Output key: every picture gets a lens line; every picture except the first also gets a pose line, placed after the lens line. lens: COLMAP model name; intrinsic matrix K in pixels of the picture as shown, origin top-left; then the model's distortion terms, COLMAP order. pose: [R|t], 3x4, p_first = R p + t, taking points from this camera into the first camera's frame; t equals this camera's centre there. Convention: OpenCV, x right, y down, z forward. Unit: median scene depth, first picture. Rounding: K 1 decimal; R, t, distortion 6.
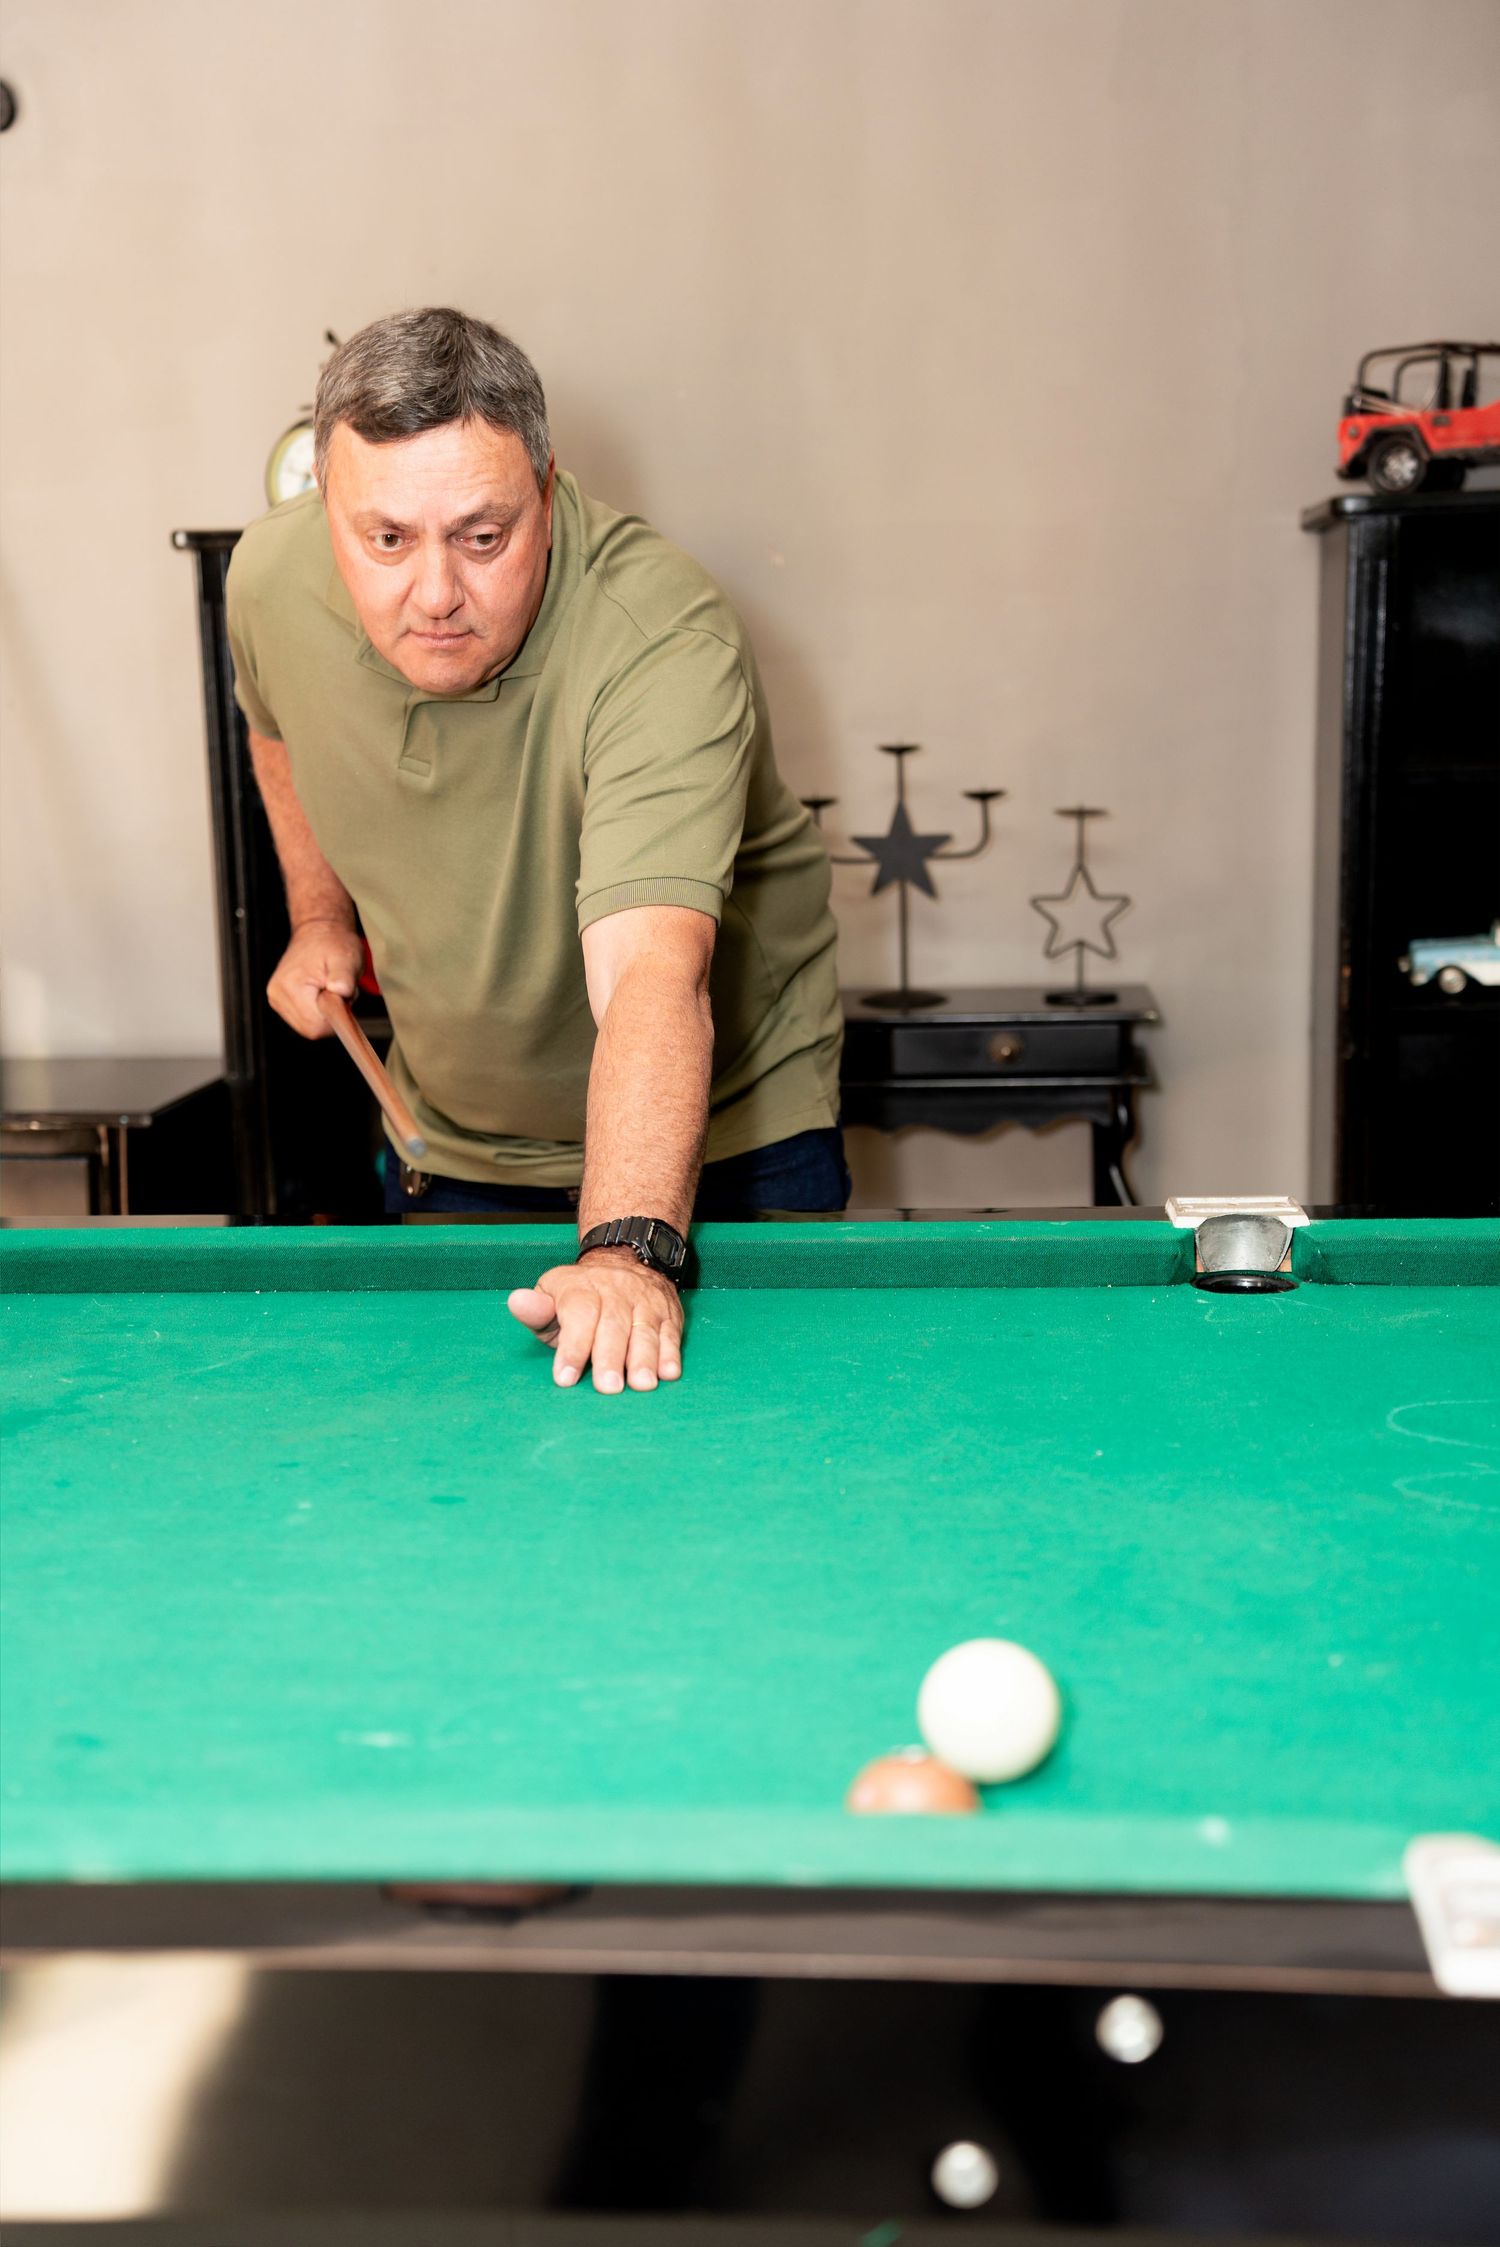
lens RADIAL K [[2912.9, 0, 740.8], [0, 2912.9, 1116.6], [0, 0, 1]] dist [0.177434, 0.000000]
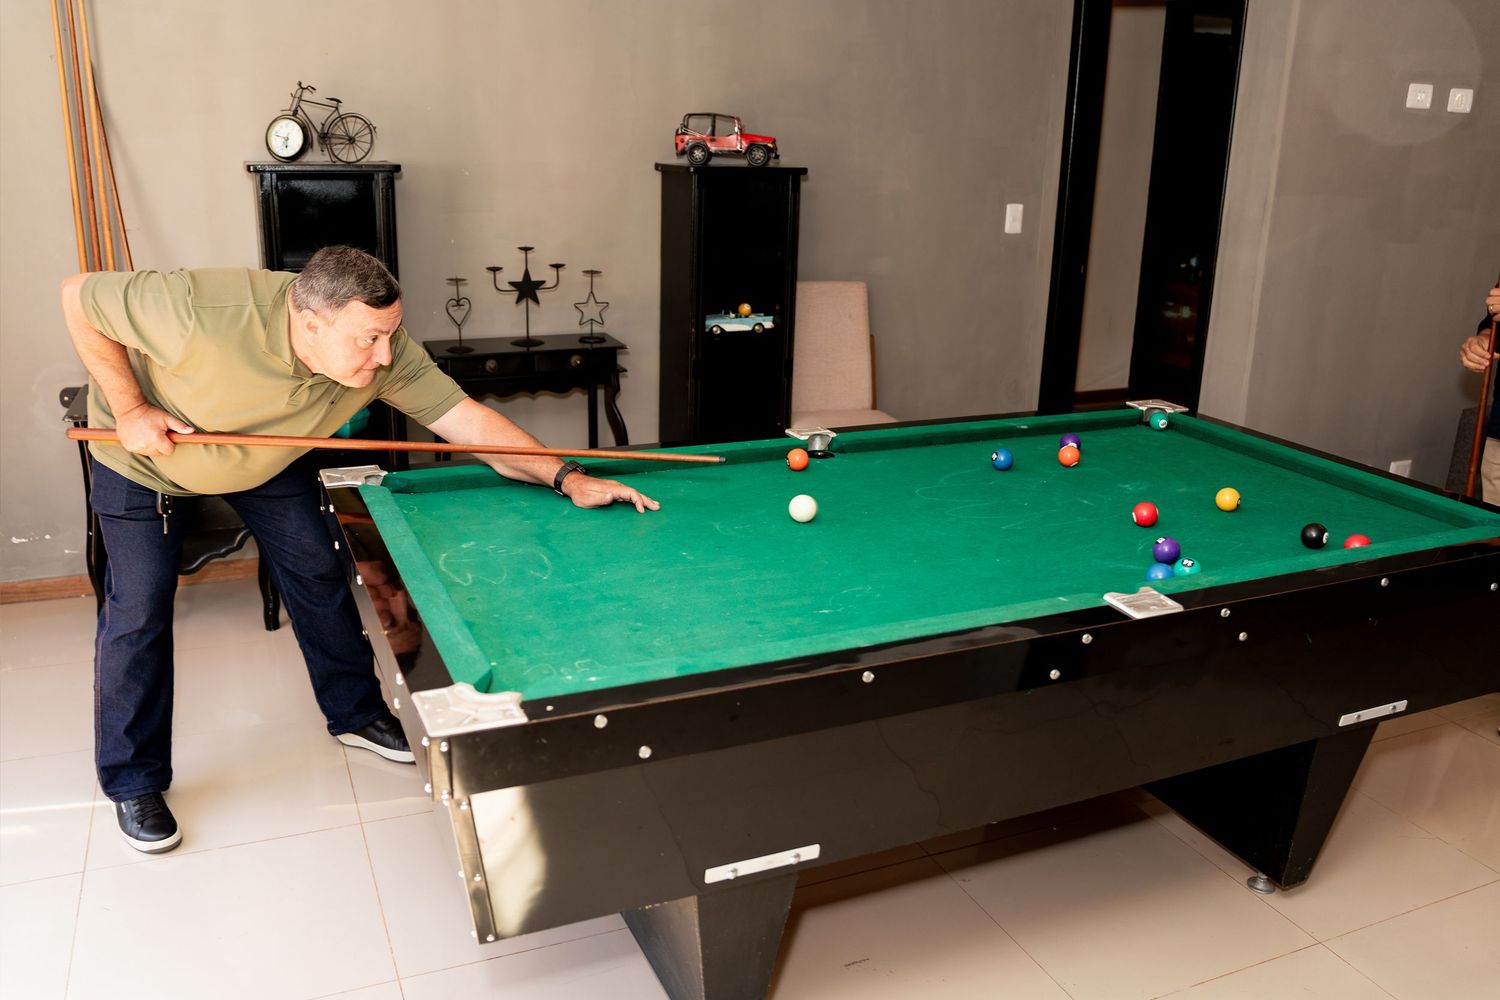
lens RADIAL K [[1265.7, 0, 756.0], [0, 1265.7, 489.7], [0, 0, 1]] dist [-0.086967, 0.053771]
pose [[0.874893, -0.093693, 0.475167, -0.391784], [0.032574, 0.990271, 0.135283, -0.067966], [-0.483219, -0.102880, 0.869434, -0.145750]]
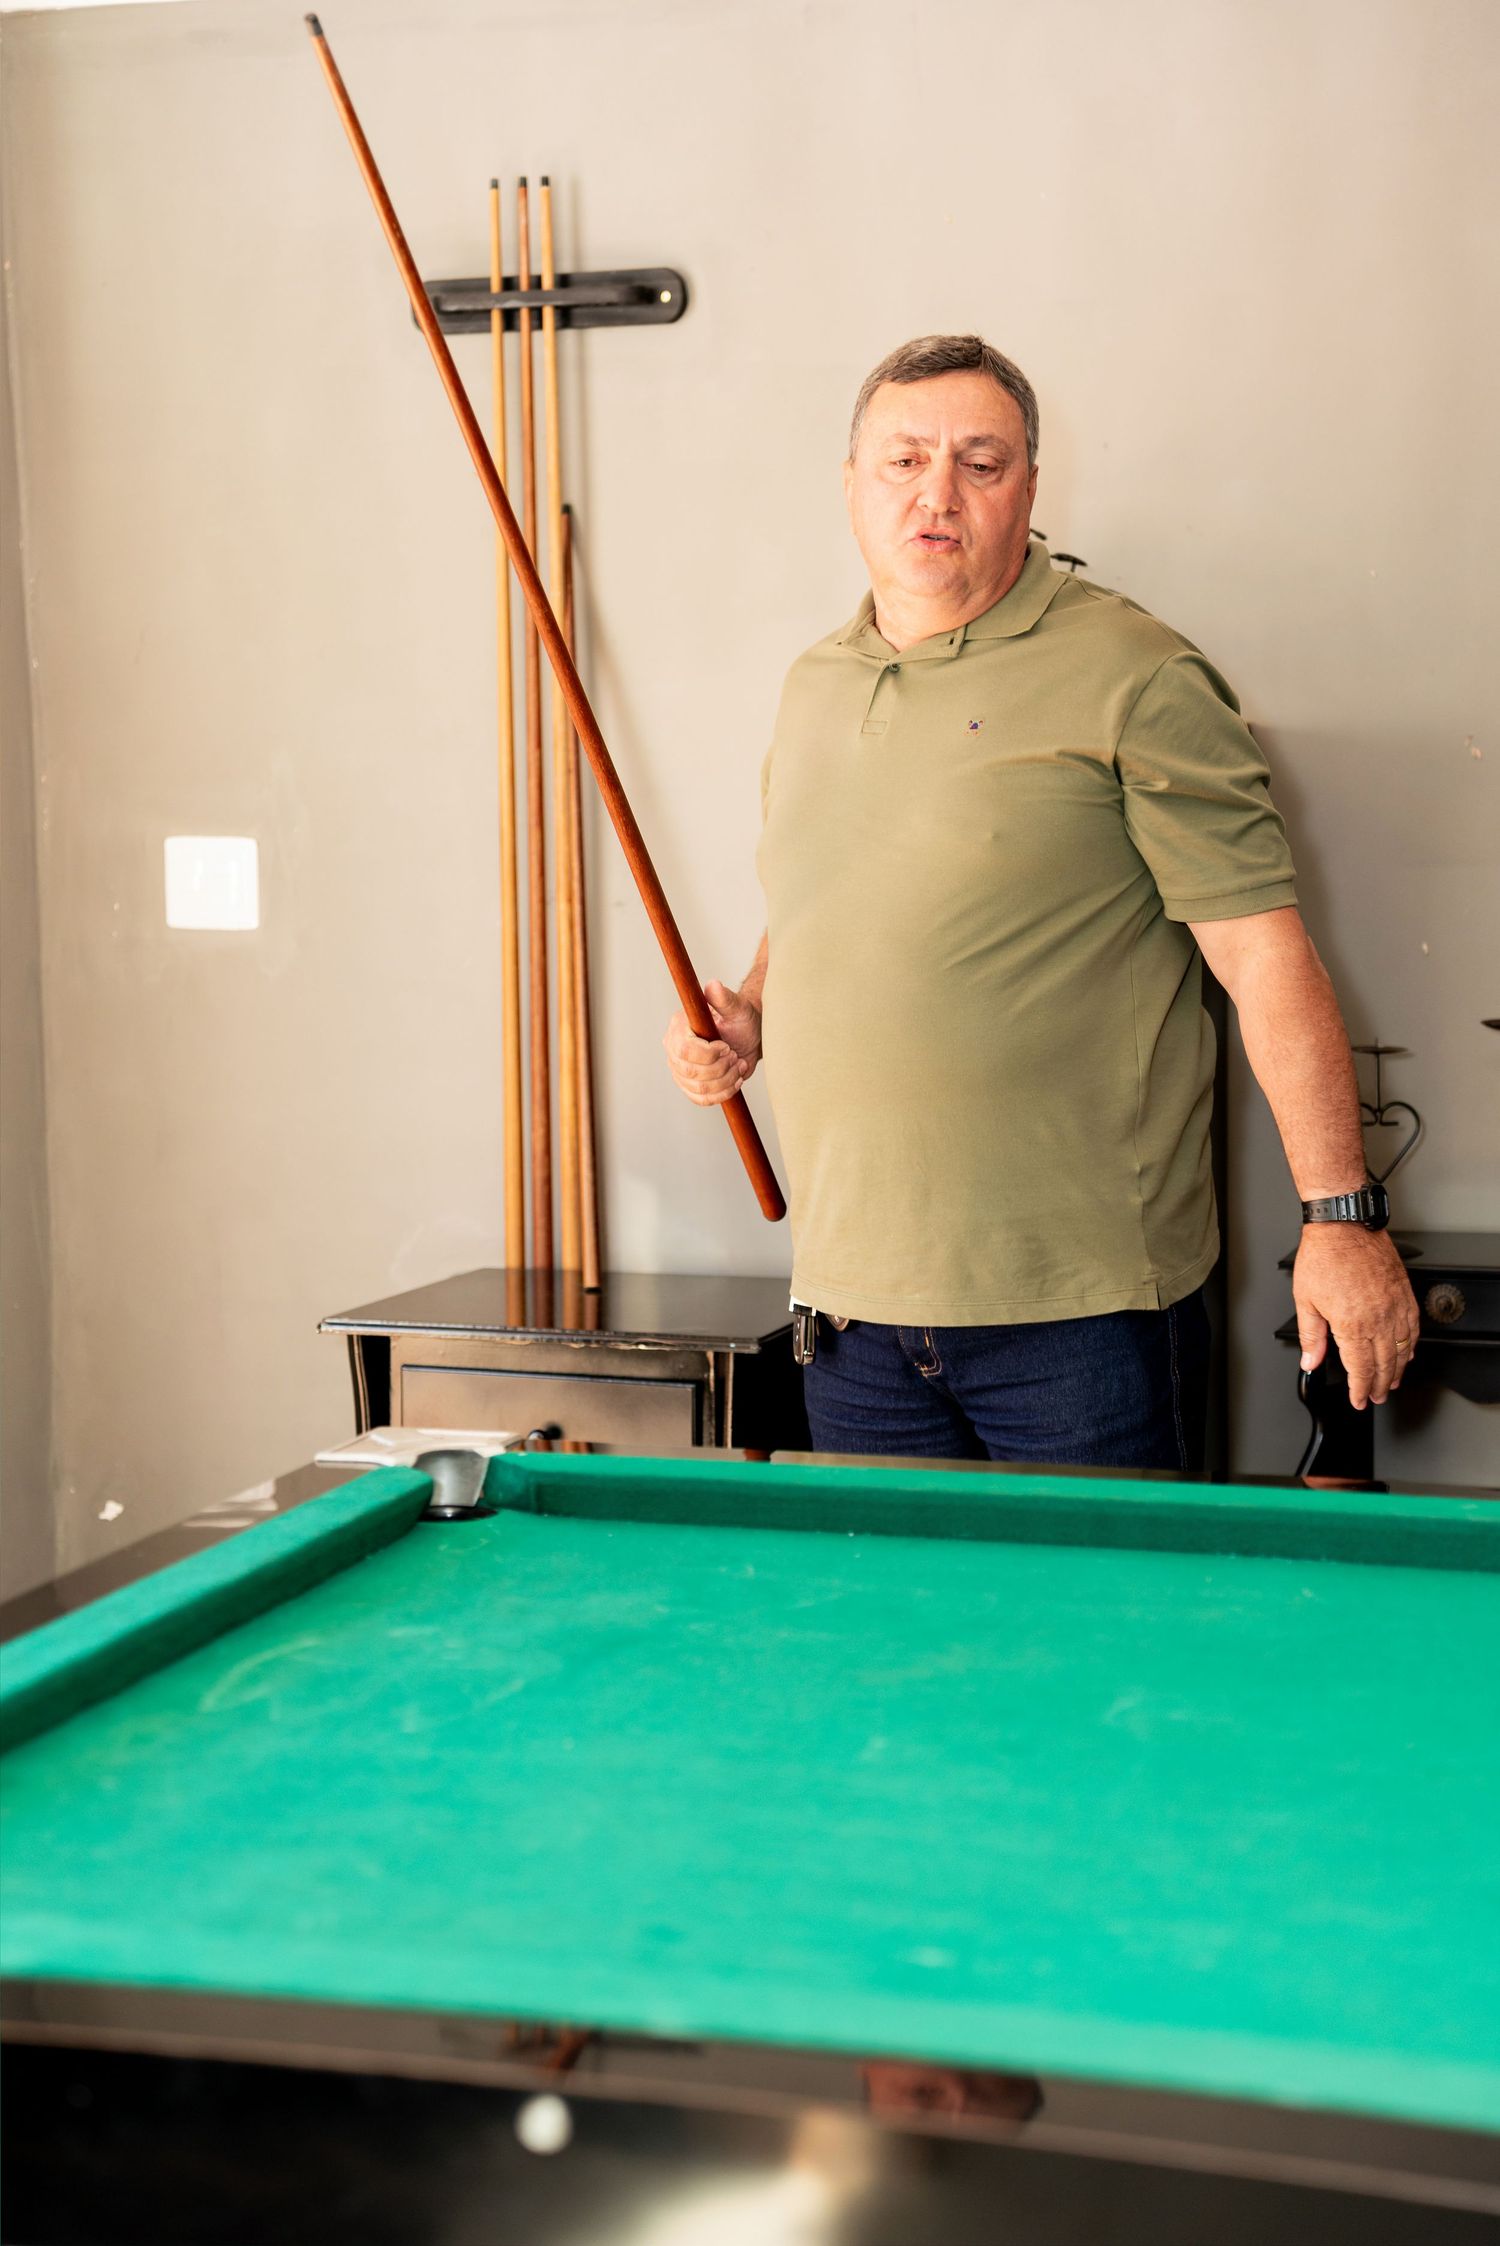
lens RADIAL K [[3508.4, 0, 679.7], [0, 3508.4, 1051.8], [0, 0, 1]] dist [0.263076, 0.000000]
pose [[0.973848, 0.025481, -0.225765, 0.030473], [-0.044115, 0.995986, -0.077880, -0.004614], [0.222875, 0.085803, 0.971064, -0.128203]]
